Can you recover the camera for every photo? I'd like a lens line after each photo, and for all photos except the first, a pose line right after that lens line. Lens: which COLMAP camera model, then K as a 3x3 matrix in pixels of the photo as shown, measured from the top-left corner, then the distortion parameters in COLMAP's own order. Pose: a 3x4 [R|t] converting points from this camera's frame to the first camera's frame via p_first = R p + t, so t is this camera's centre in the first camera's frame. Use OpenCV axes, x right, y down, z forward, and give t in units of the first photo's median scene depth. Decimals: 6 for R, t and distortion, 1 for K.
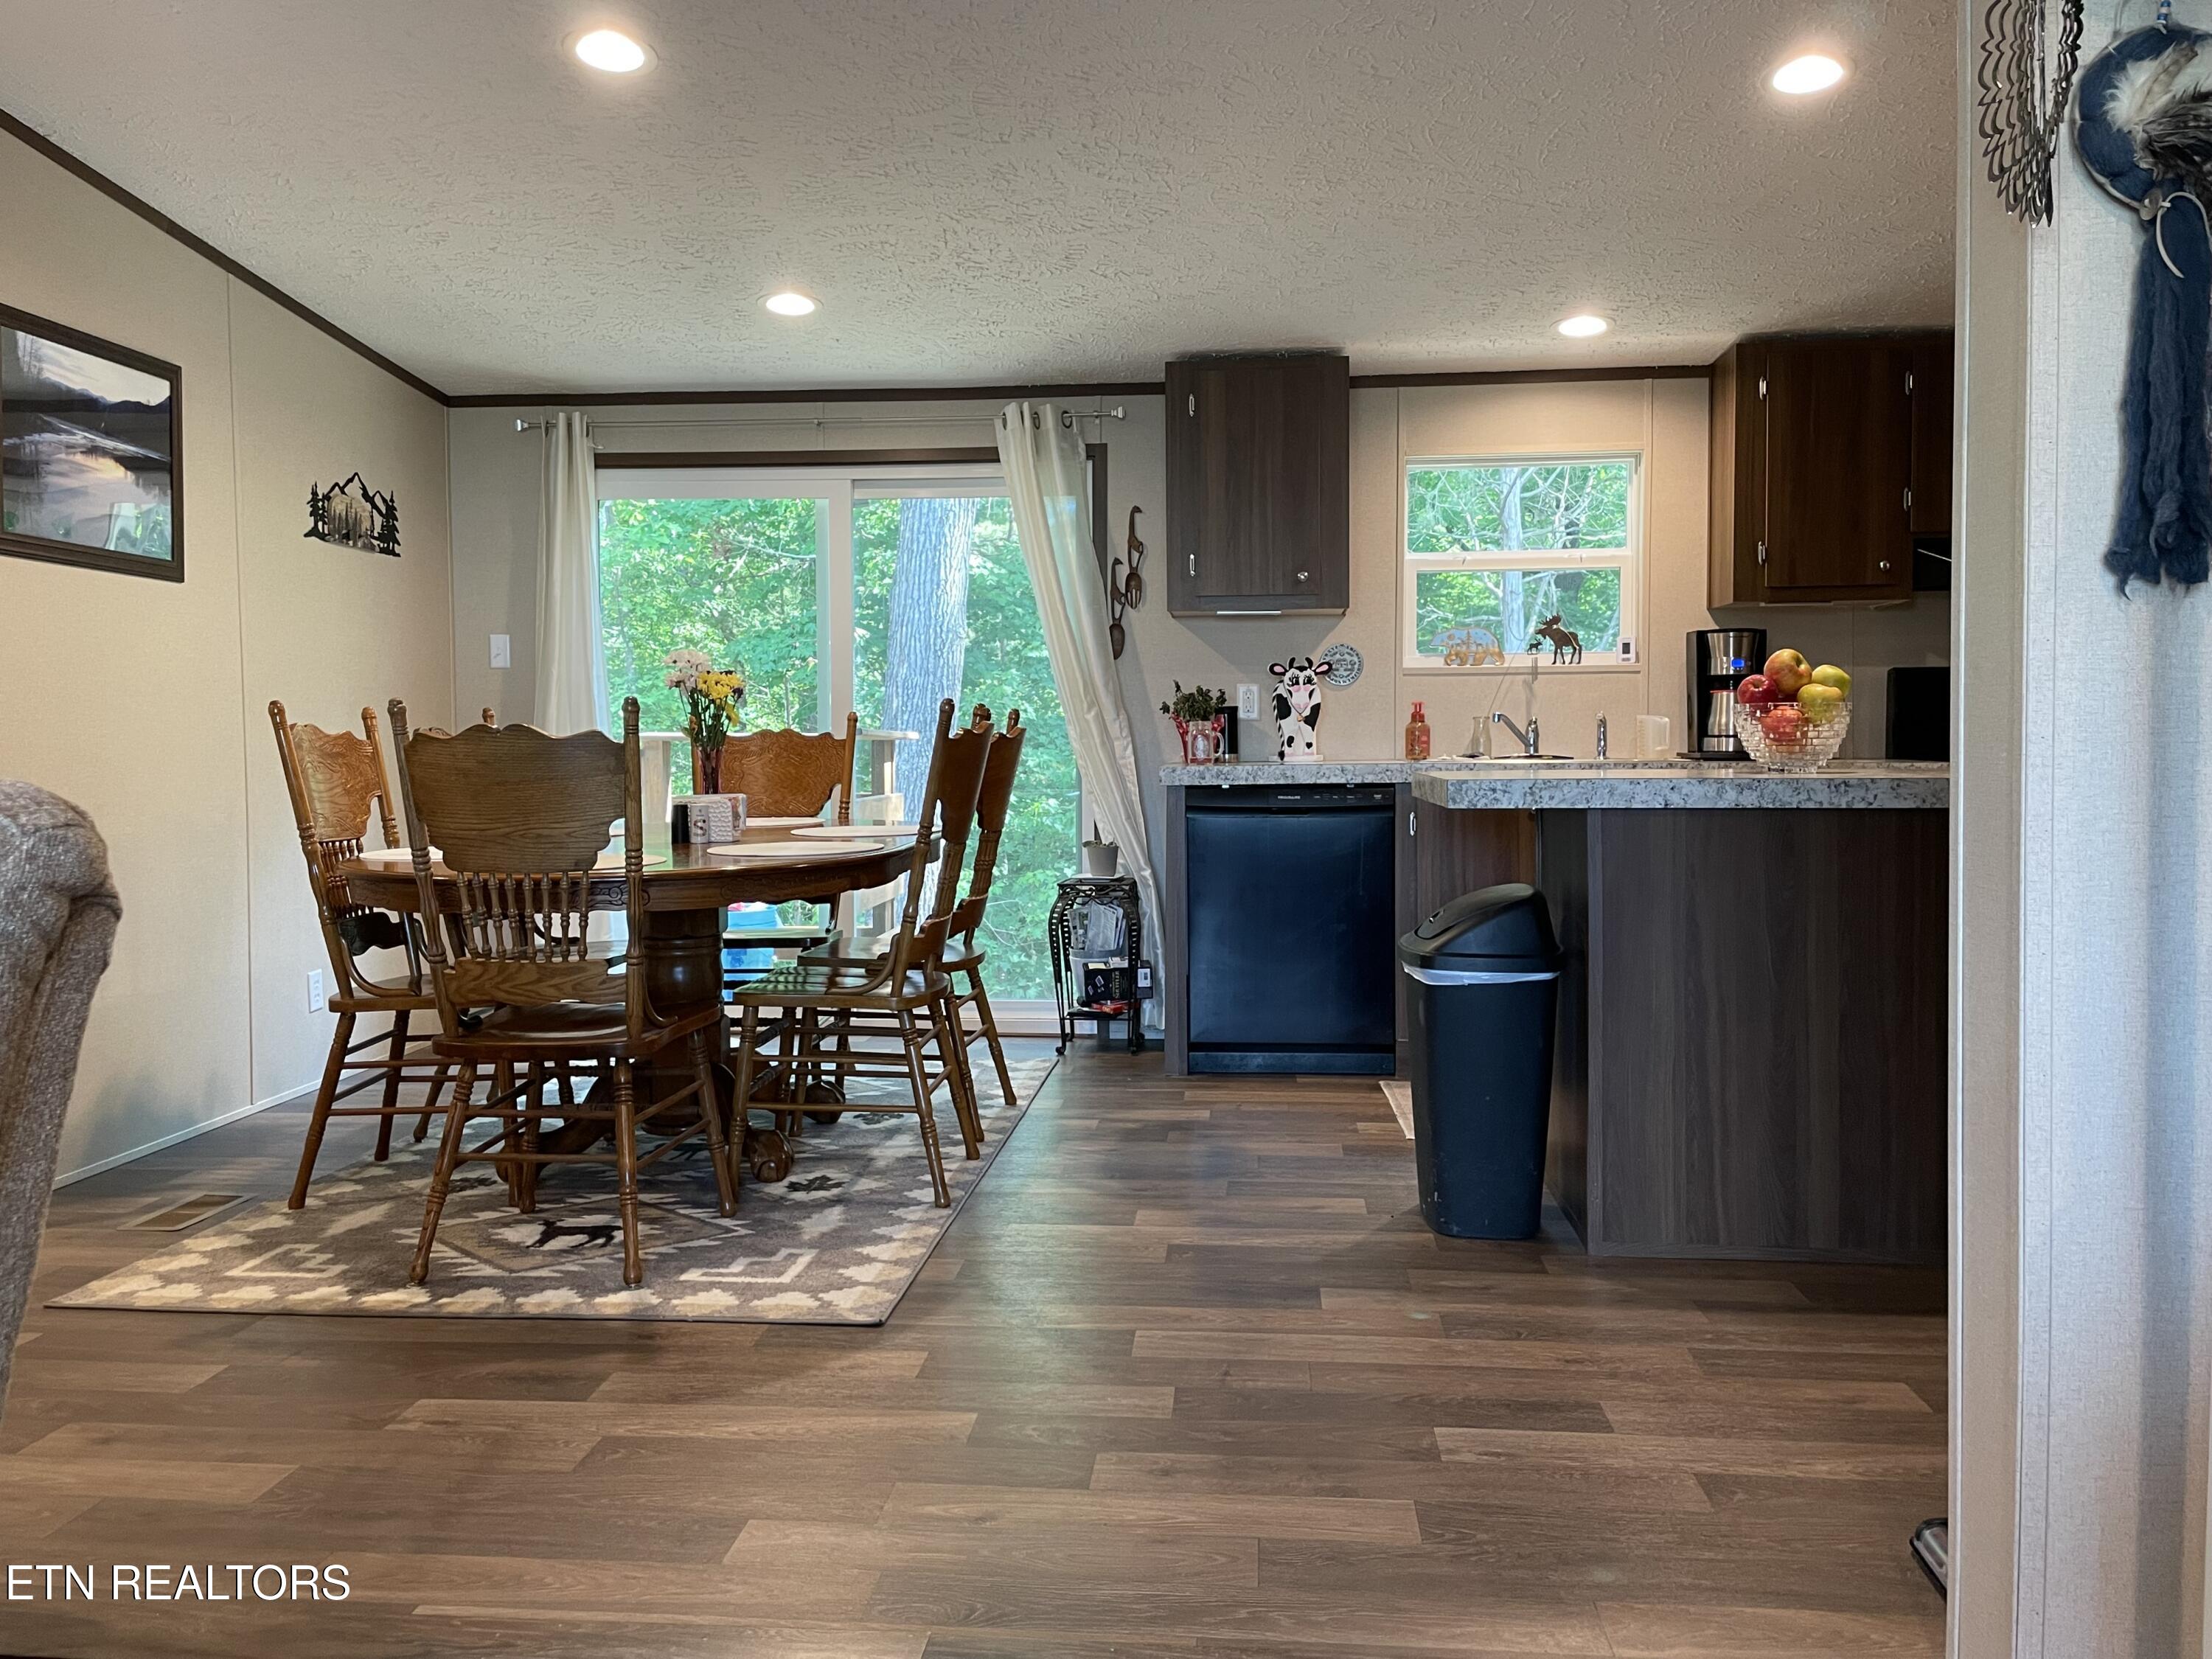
lens RADIAL K [[1743.7, 0, 1103.4], [0, 1743.7, 798.2], [0, 0, 1]] dist [0.107815, -0.154189]
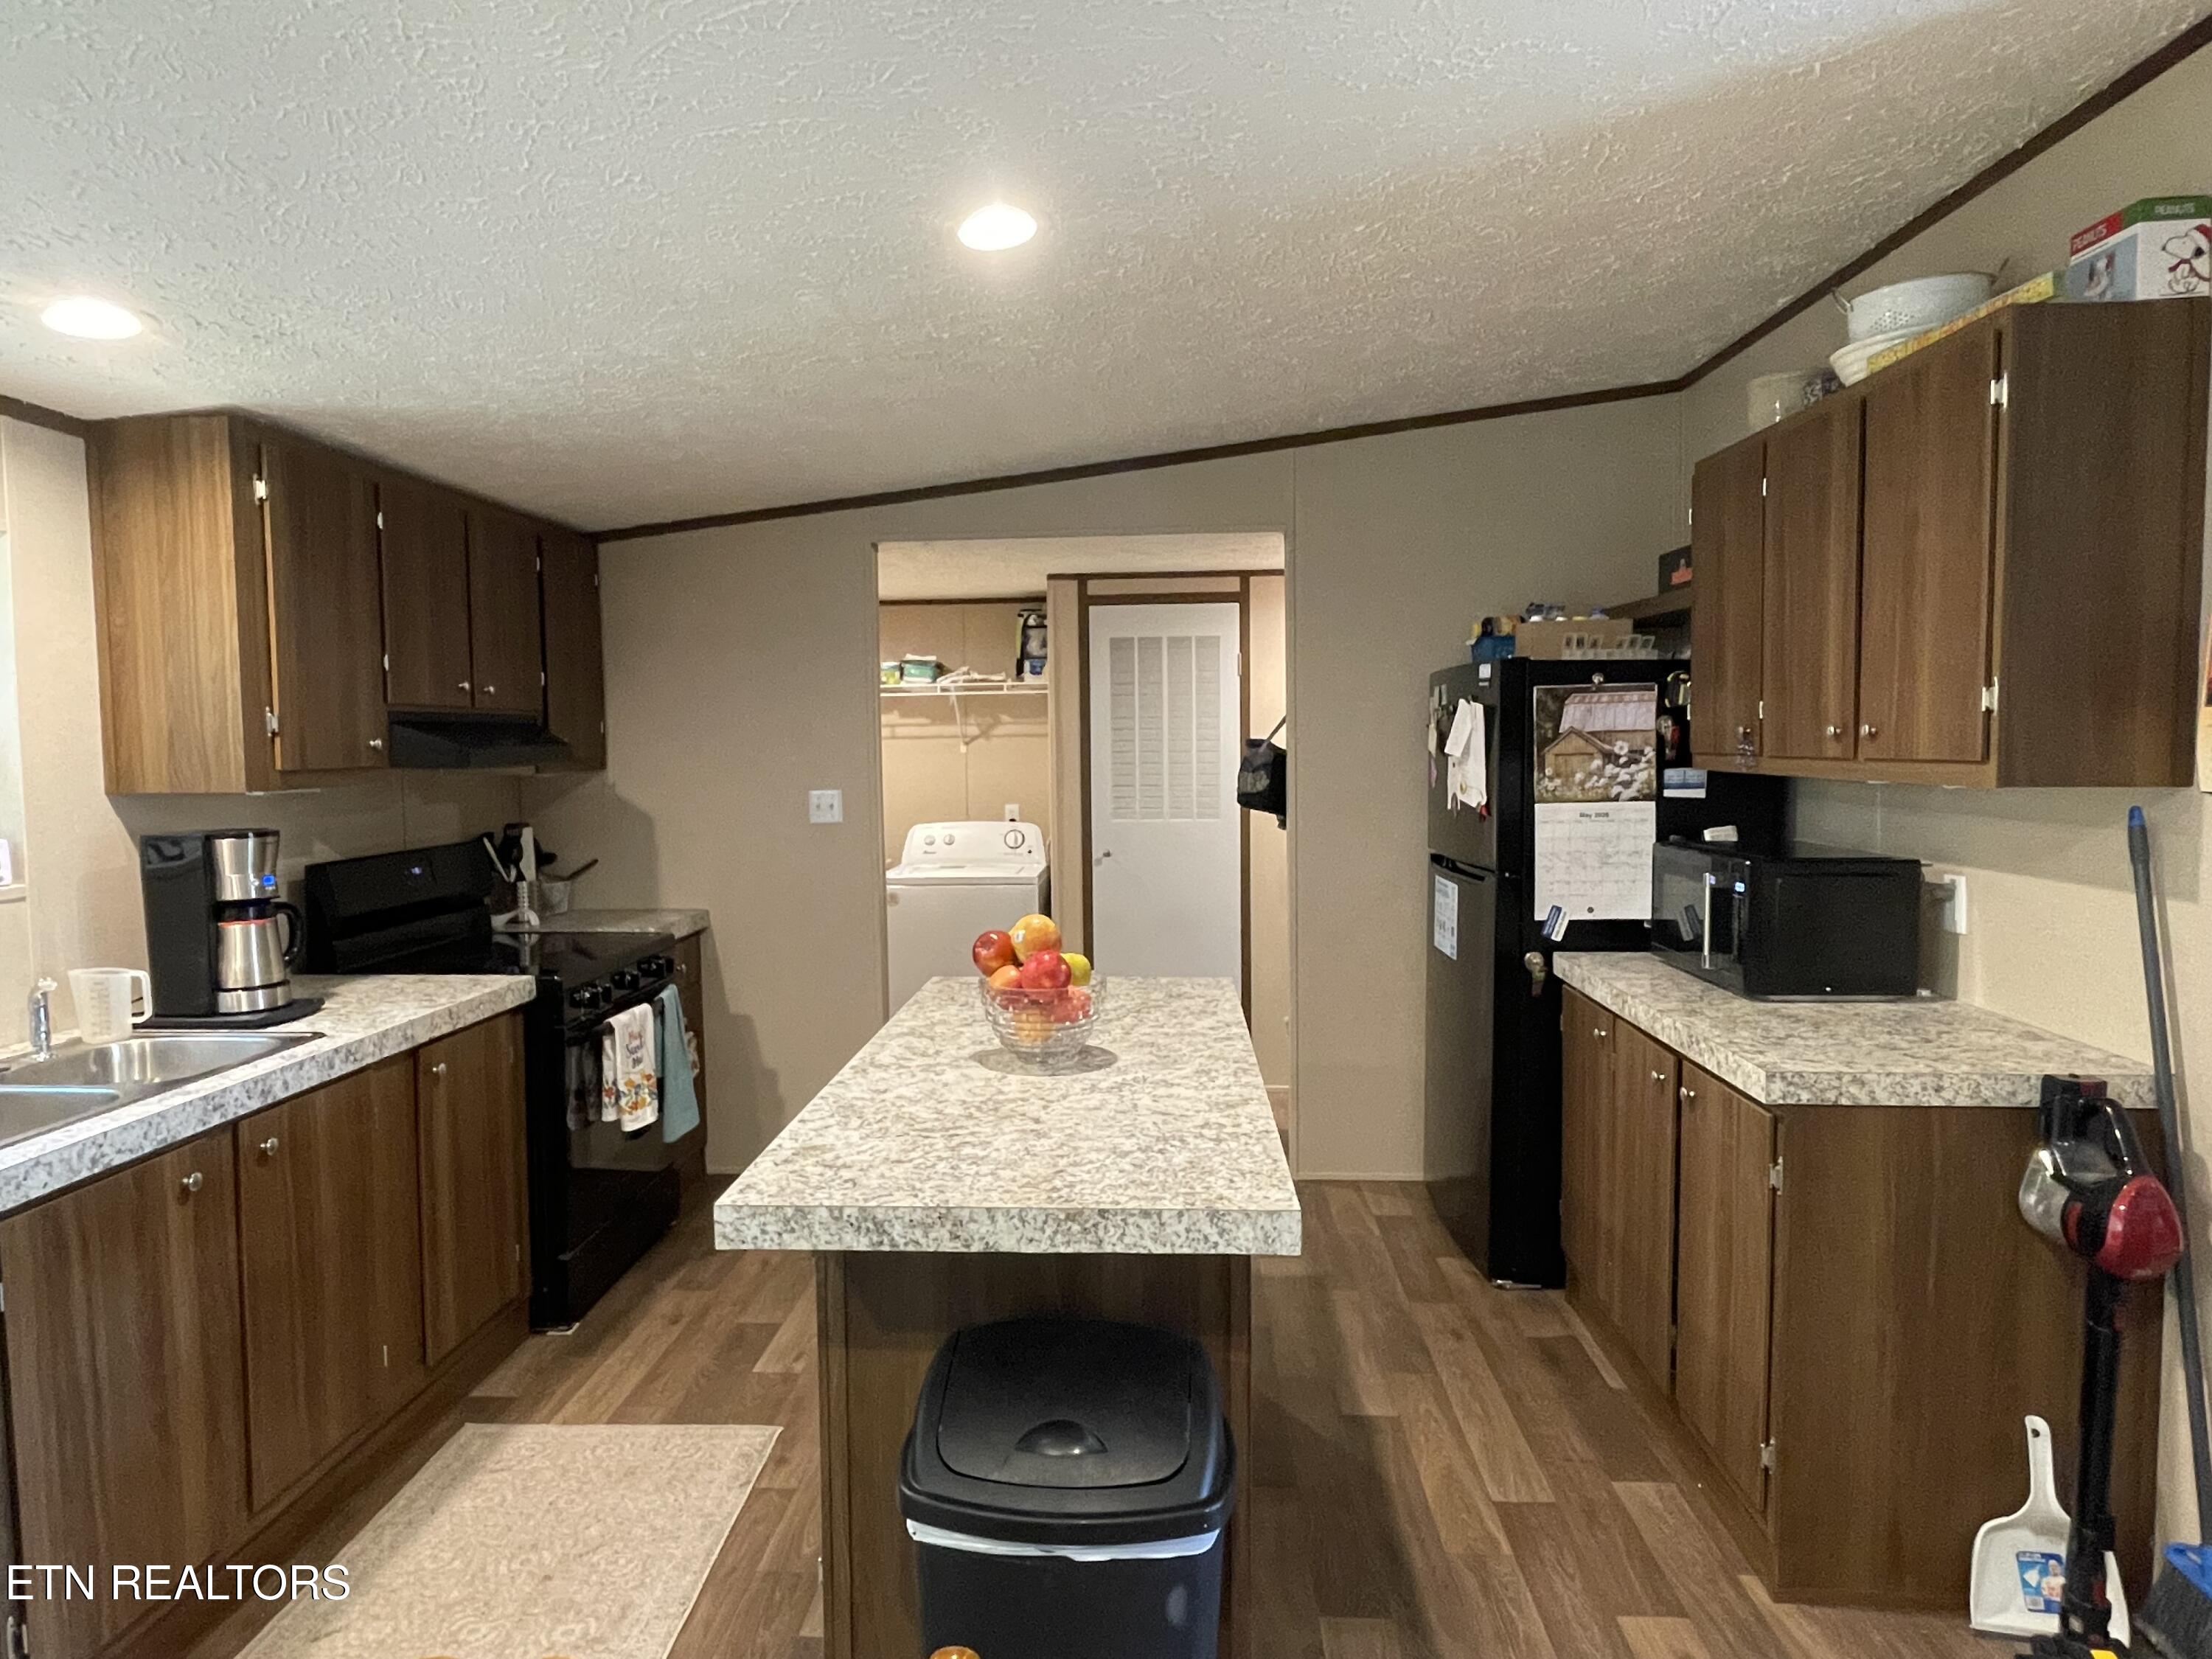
lens RADIAL K [[1323.7, 0, 1094.9], [0, 1323.7, 825.7], [0, 0, 1]] dist [-0.001118, -0.000899]
pose [[-0.022419, -0.057981, 0.998066, -0.166332], [0.048349, 0.997086, 0.059010, -0.112147], [-0.998579, 0.049579, -0.019550, 0.676384]]
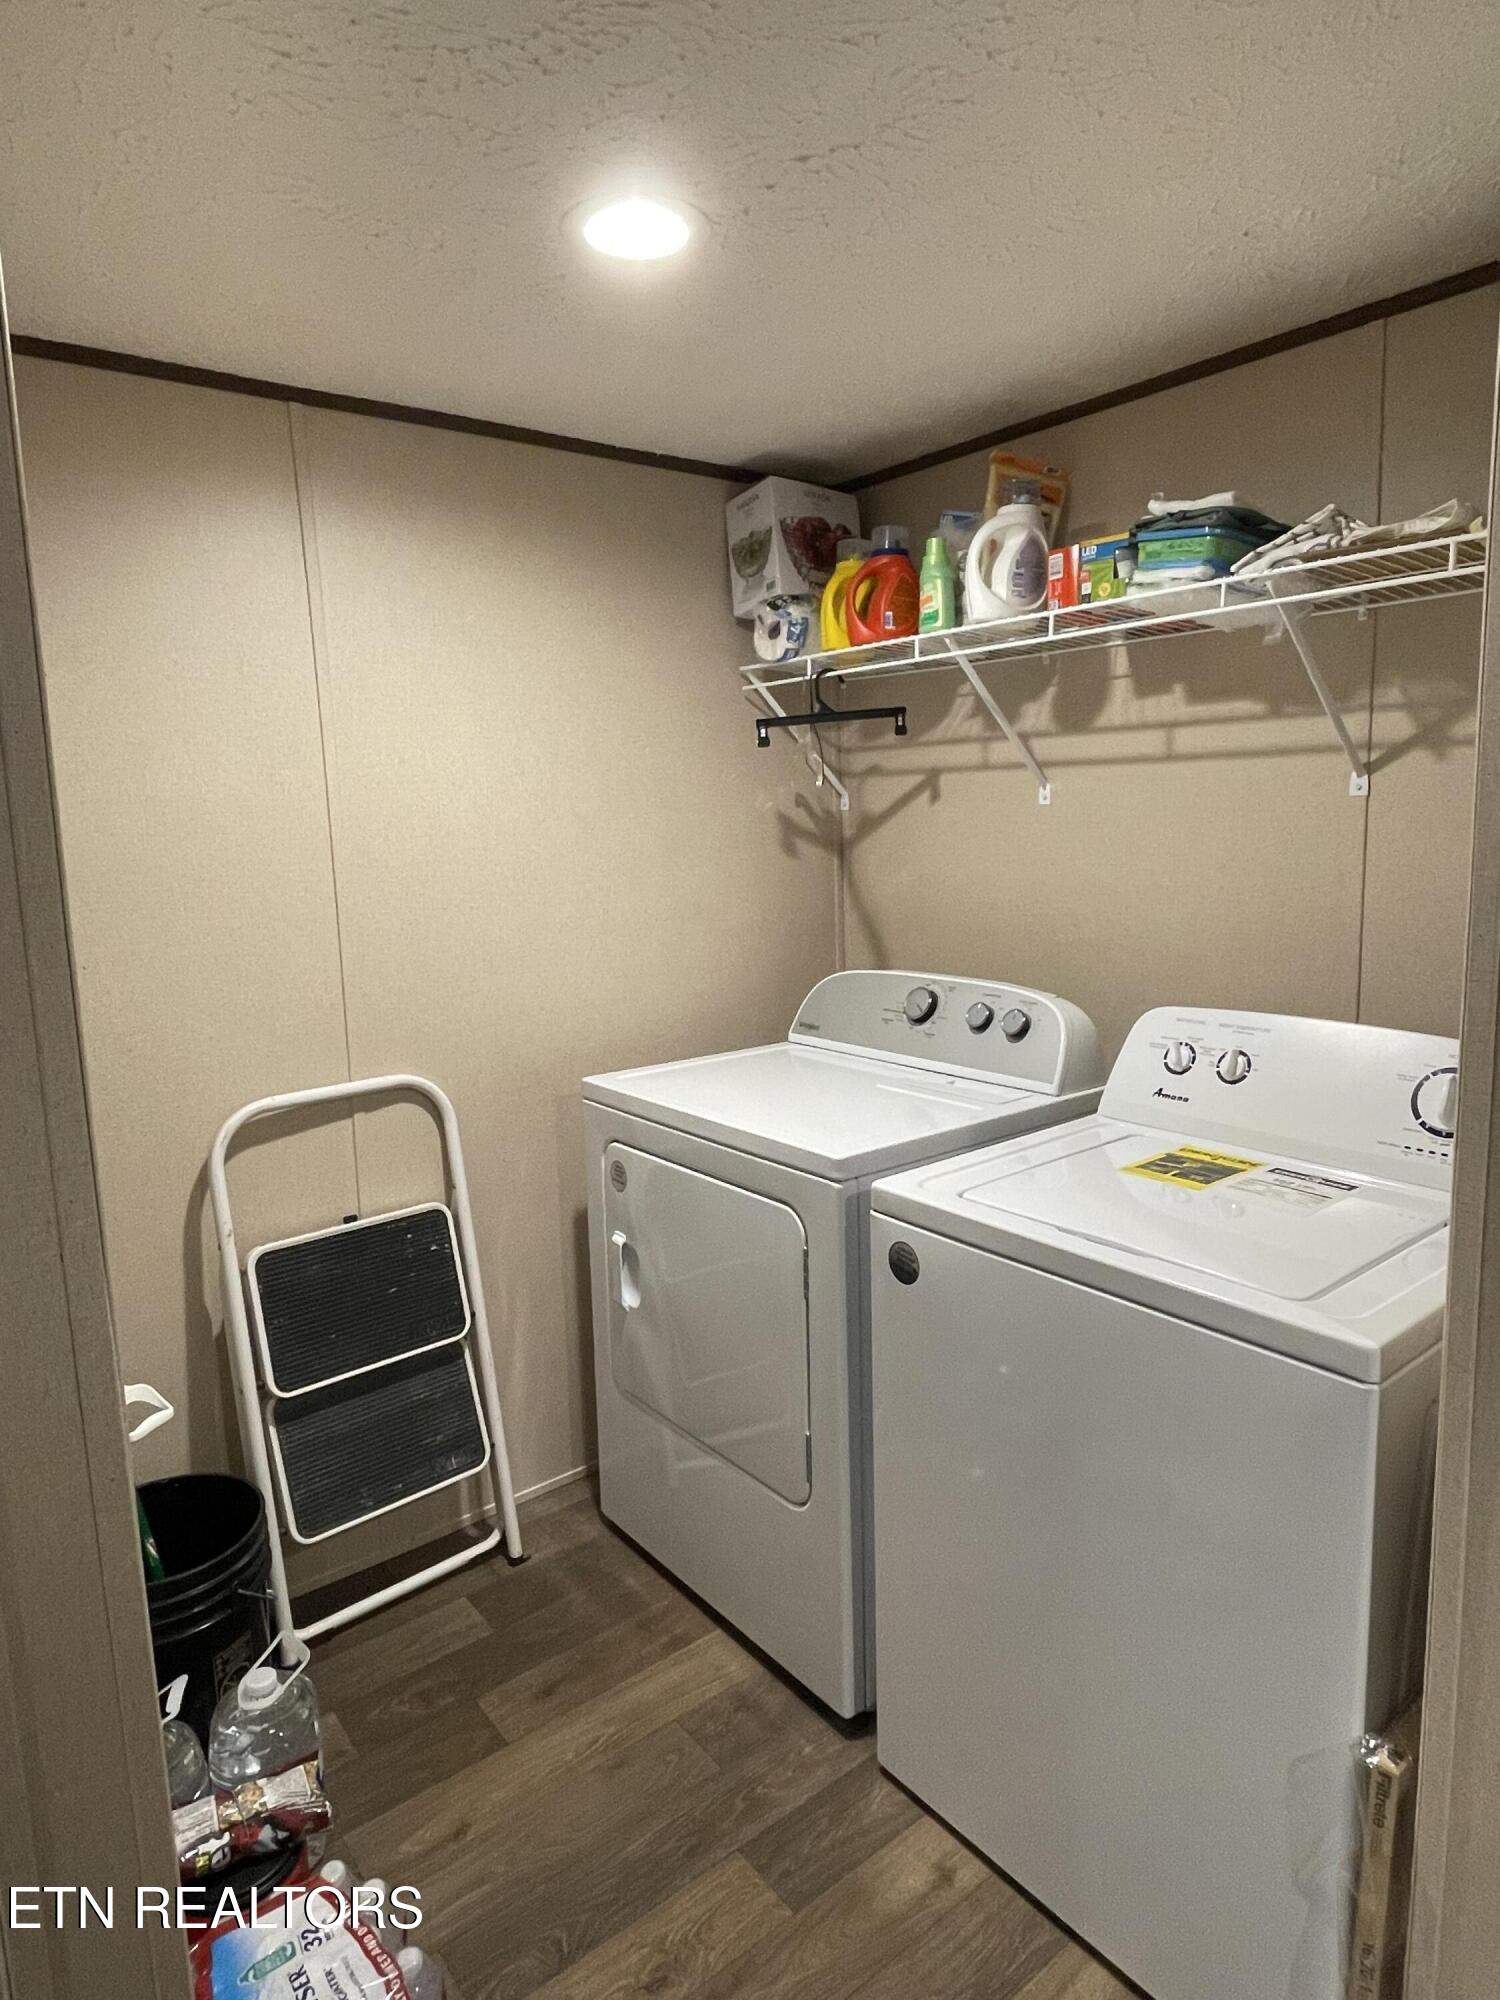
lens RADIAL K [[1196.8, 0, 750.0], [0, 1196.8, 1000.0], [0, 0, 1]] dist [-0.001118, -0.000899]
pose [[0.723565, -0.124723, 0.678895, 0.657282], [0.049194, 0.990357, 0.129512, -0.107898], [-0.688501, -0.060313, 0.722723, 0.629837]]
